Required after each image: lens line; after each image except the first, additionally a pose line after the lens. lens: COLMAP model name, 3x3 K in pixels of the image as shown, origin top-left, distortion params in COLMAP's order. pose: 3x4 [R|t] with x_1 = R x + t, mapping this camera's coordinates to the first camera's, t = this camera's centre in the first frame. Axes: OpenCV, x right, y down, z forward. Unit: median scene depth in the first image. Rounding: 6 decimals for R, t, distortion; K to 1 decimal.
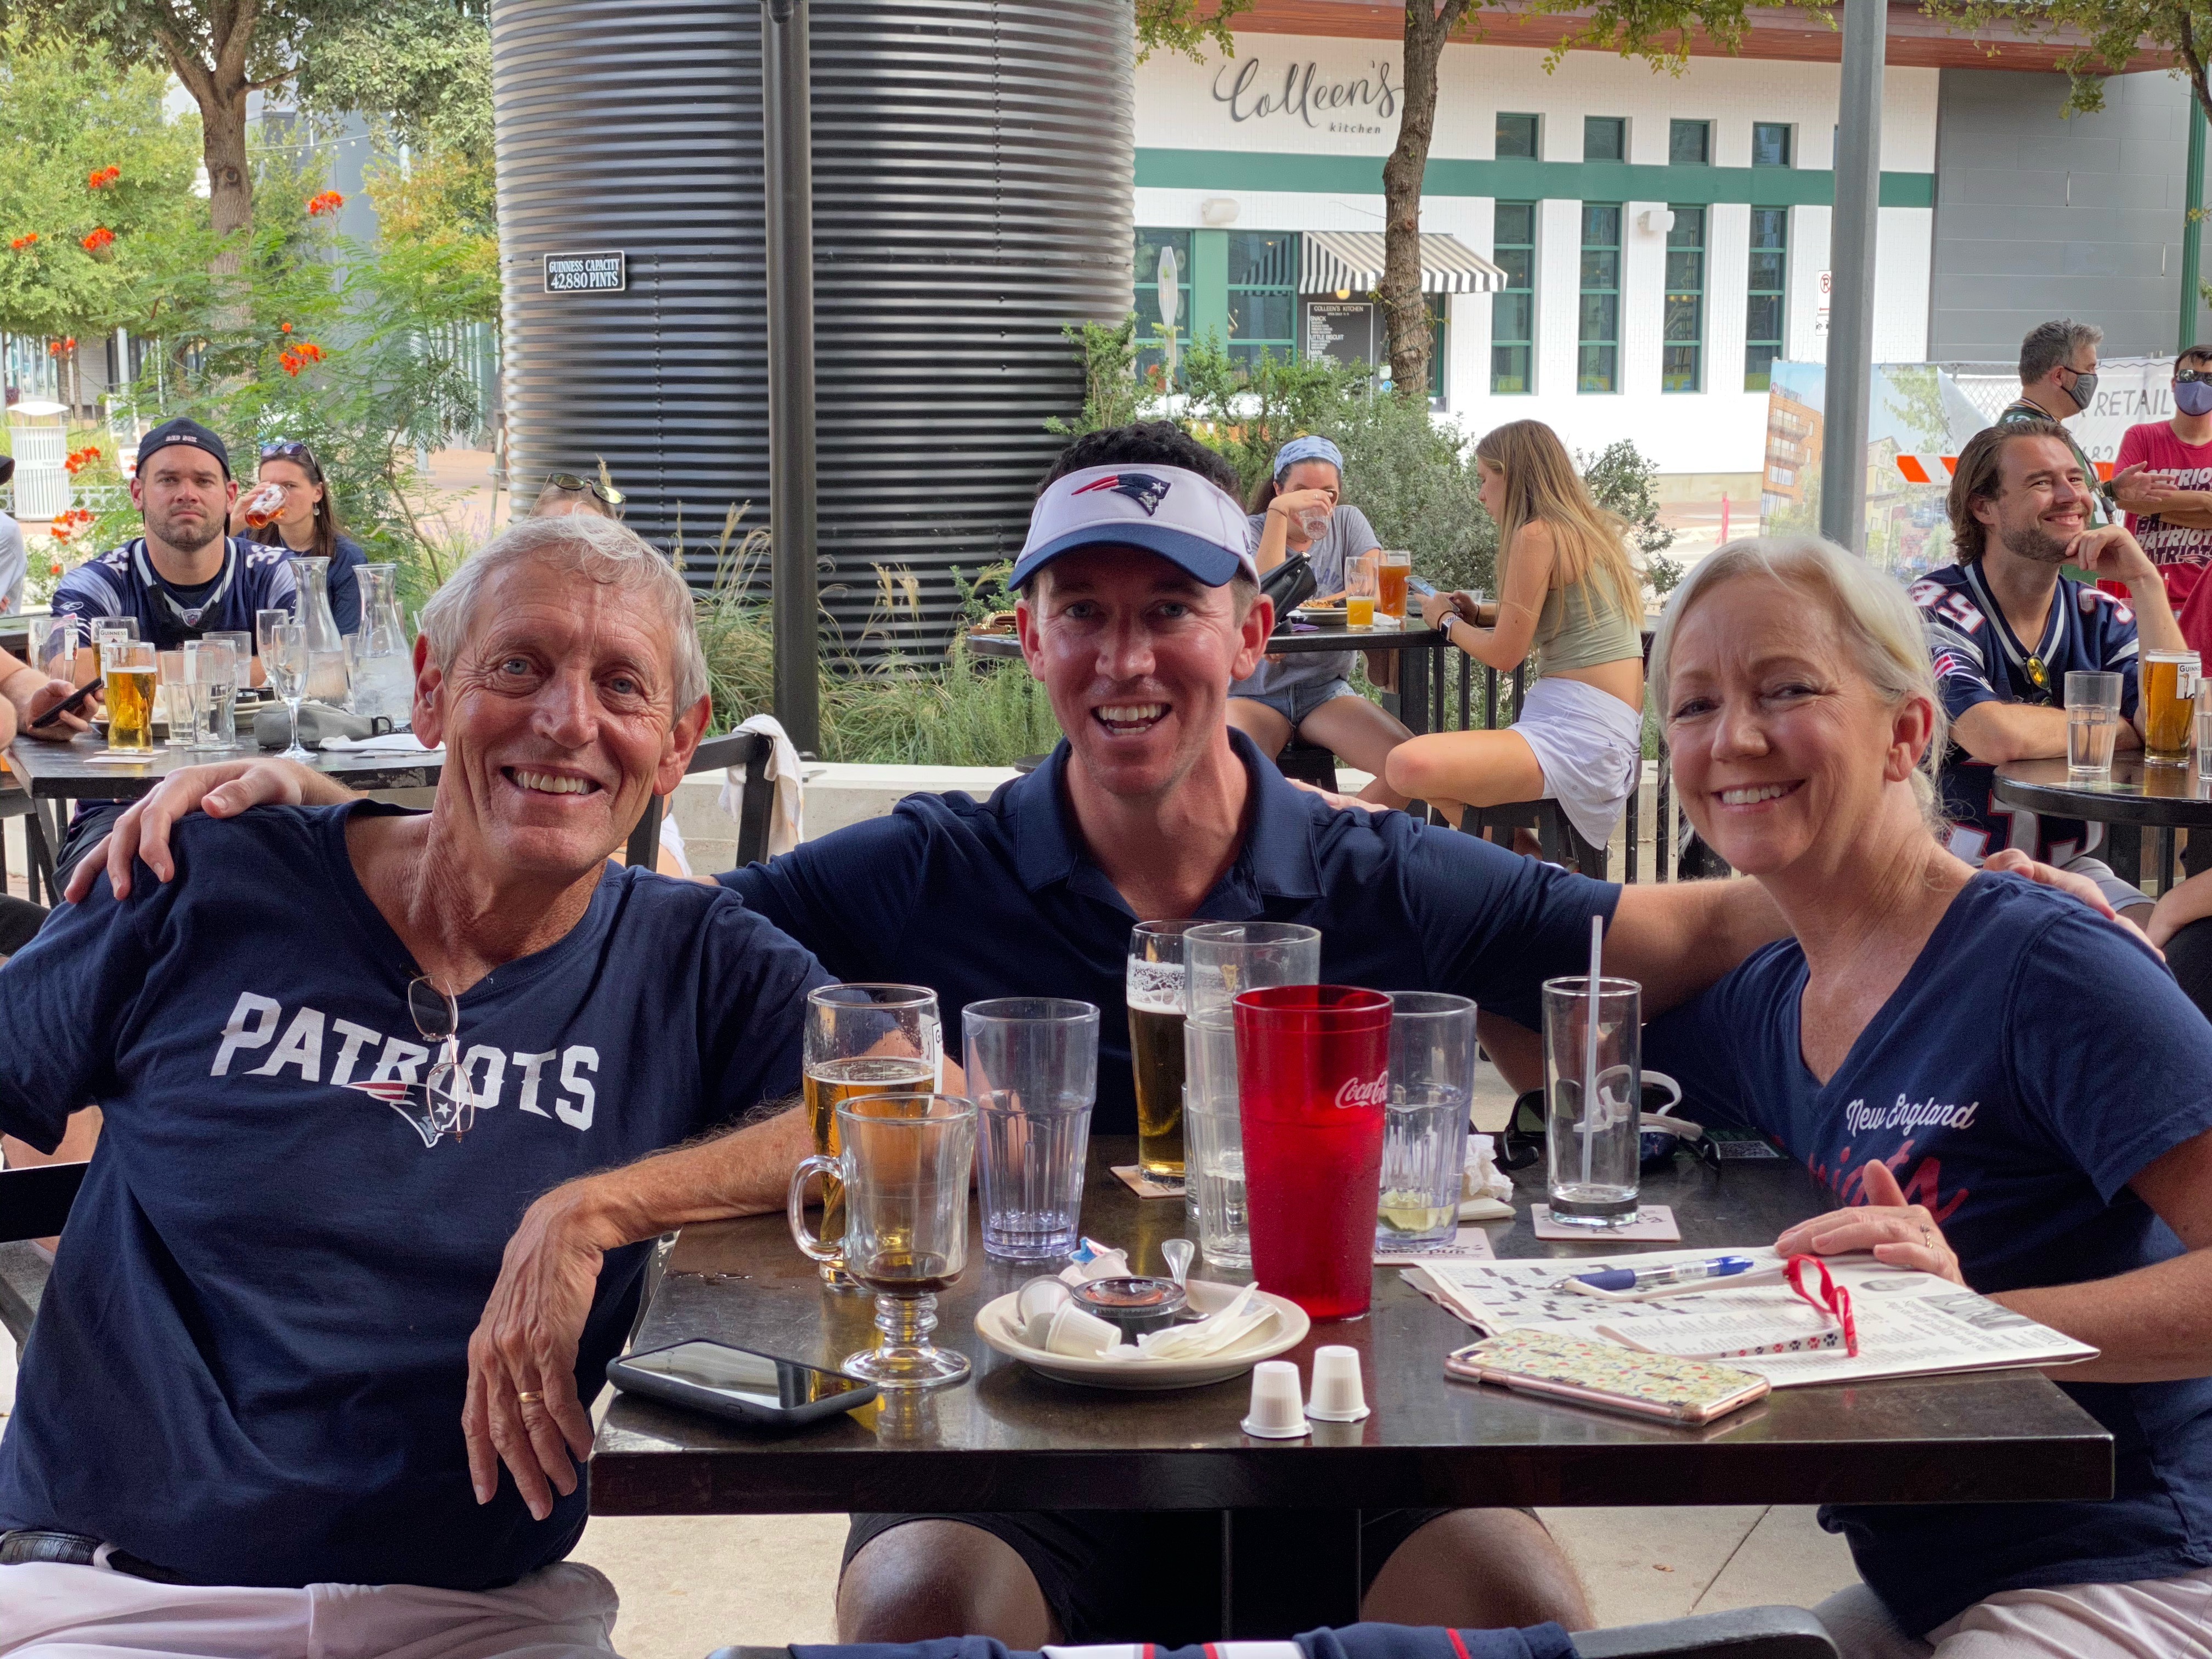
lens RADIAL K [[3366.7, 0, 1104.8], [0, 3366.7, 831.7], [0, 0, 1]] dist [-0.073109, 0.000000]
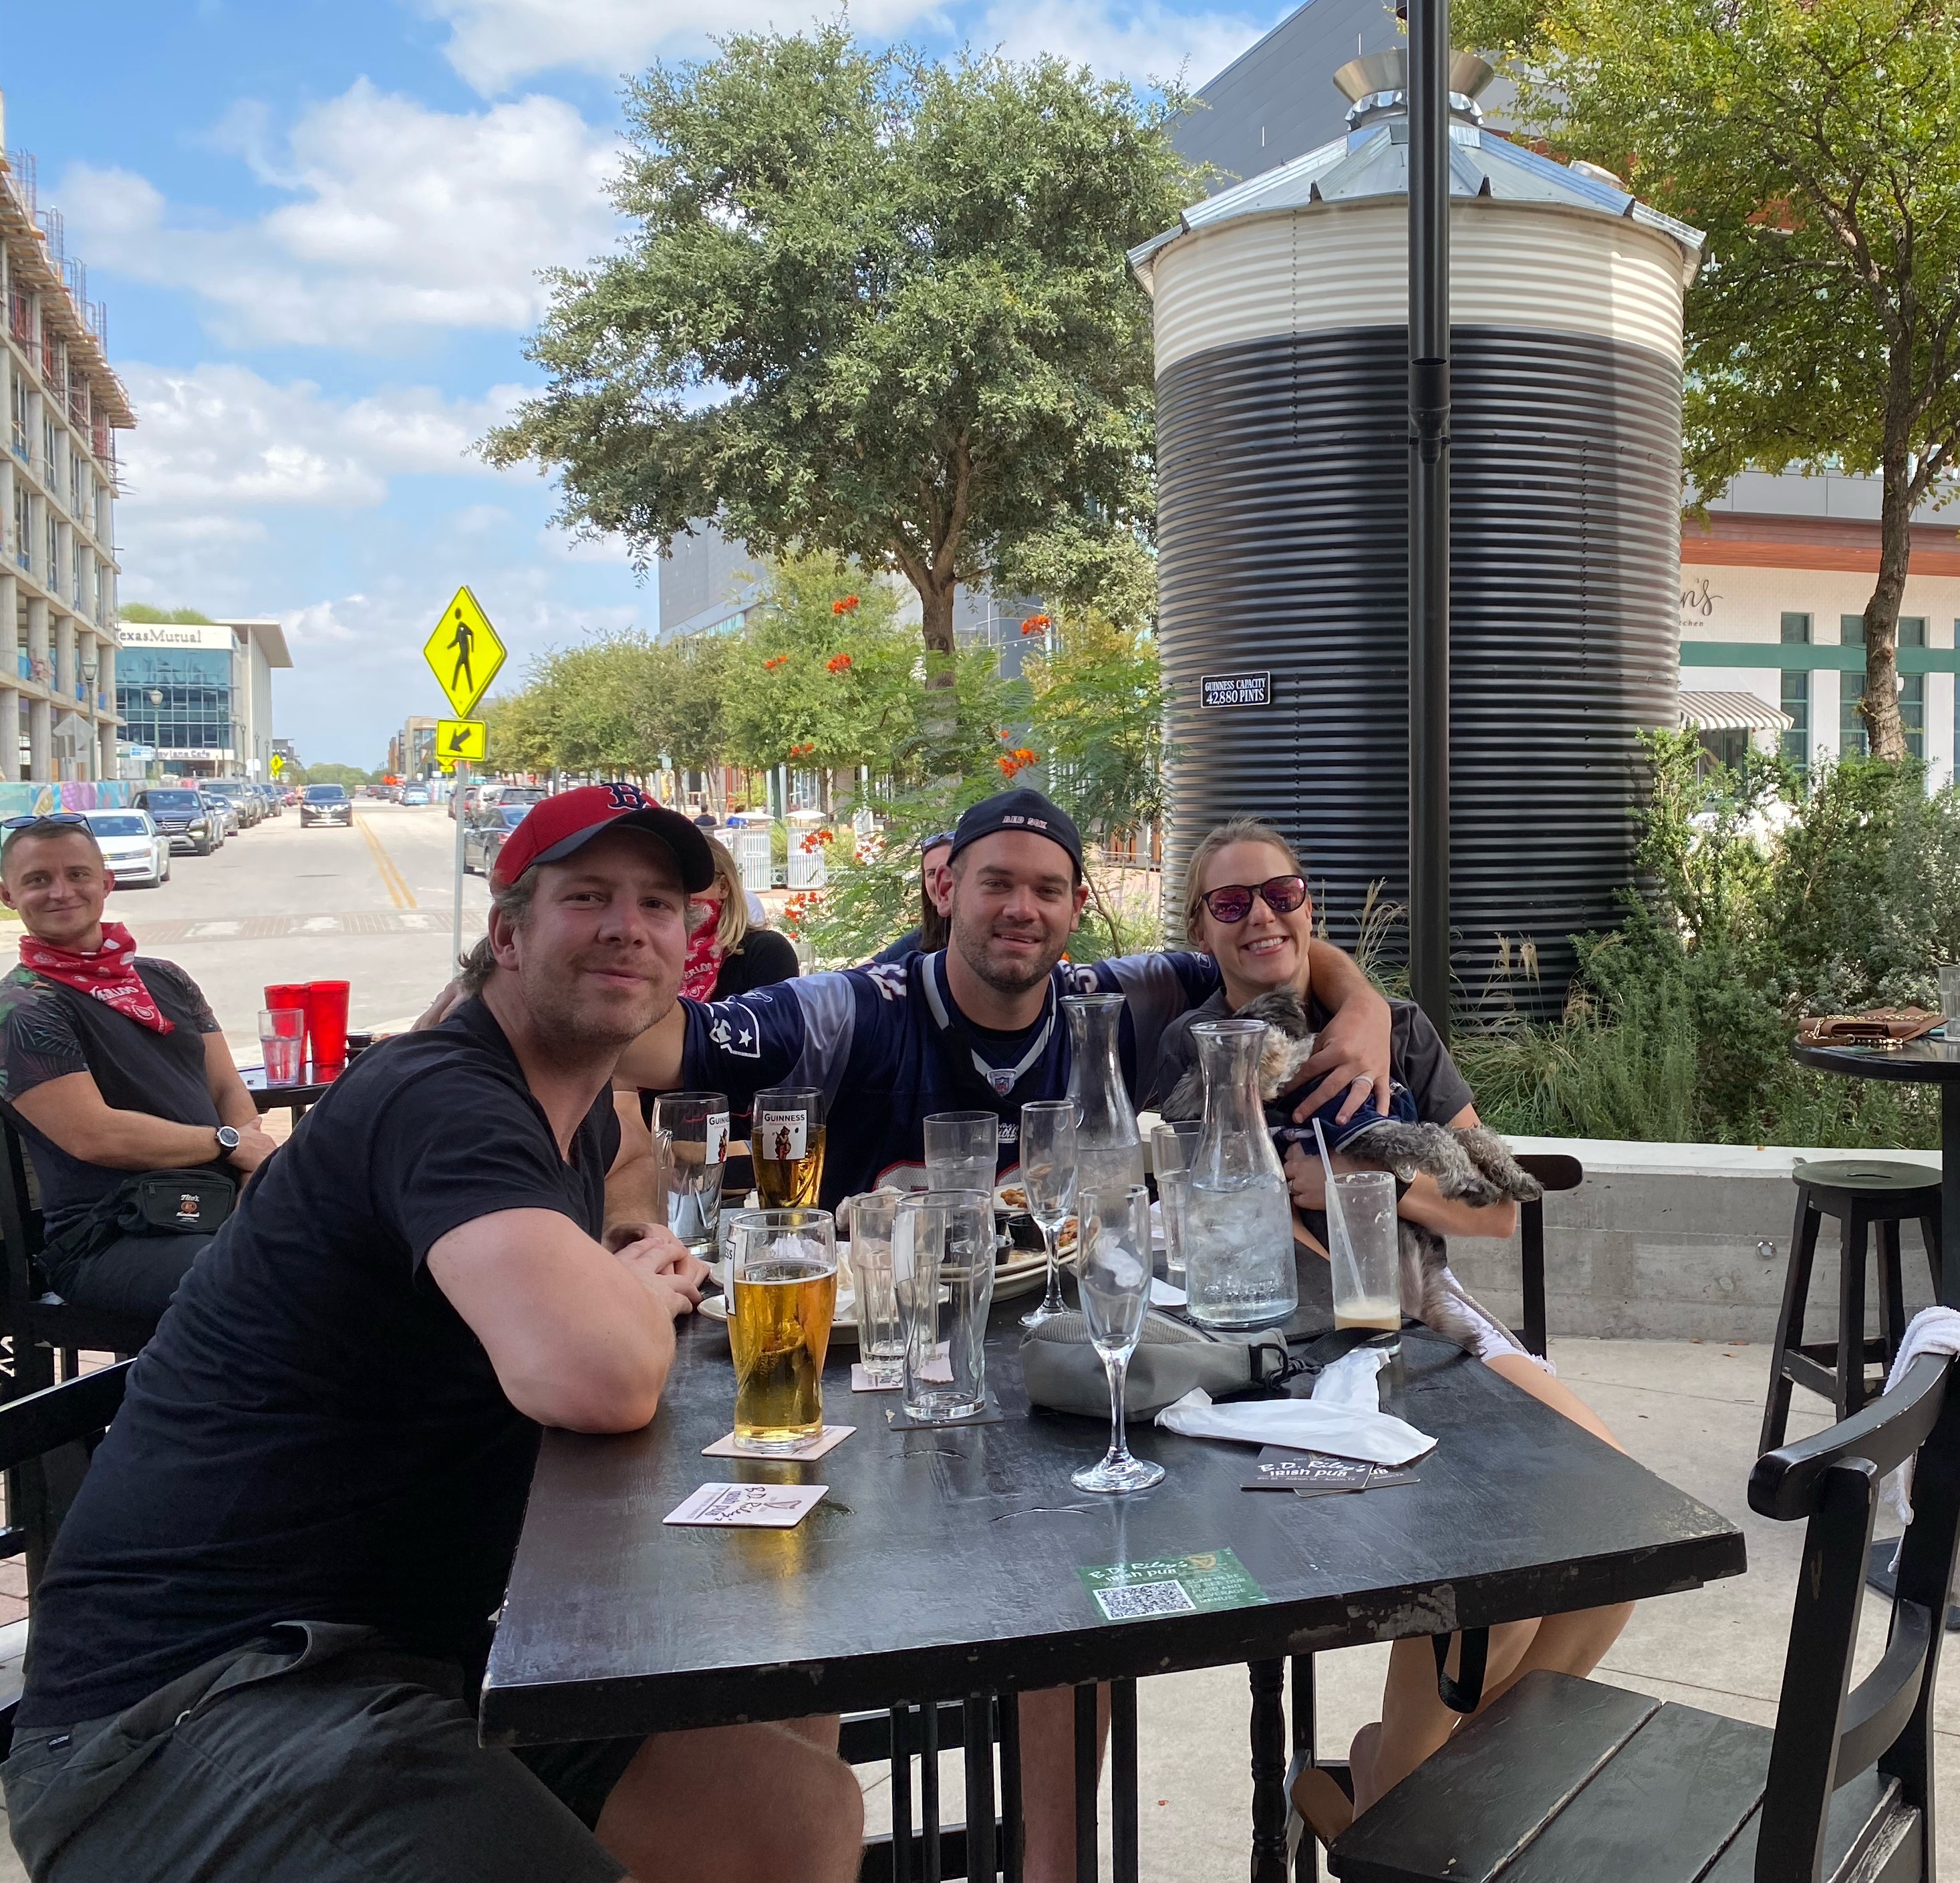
lens RADIAL K [[2154.8, 0, 981.7], [0, 2154.8, 940.9], [0, 0, 1]] dist [-0.147697, 0.000000]
pose [[0.973940, -0.000305, -0.226806, -0.065264], [-0.015734, 0.997499, -0.068908, -0.020398], [0.226260, 0.070680, 0.971499, 0.217096]]
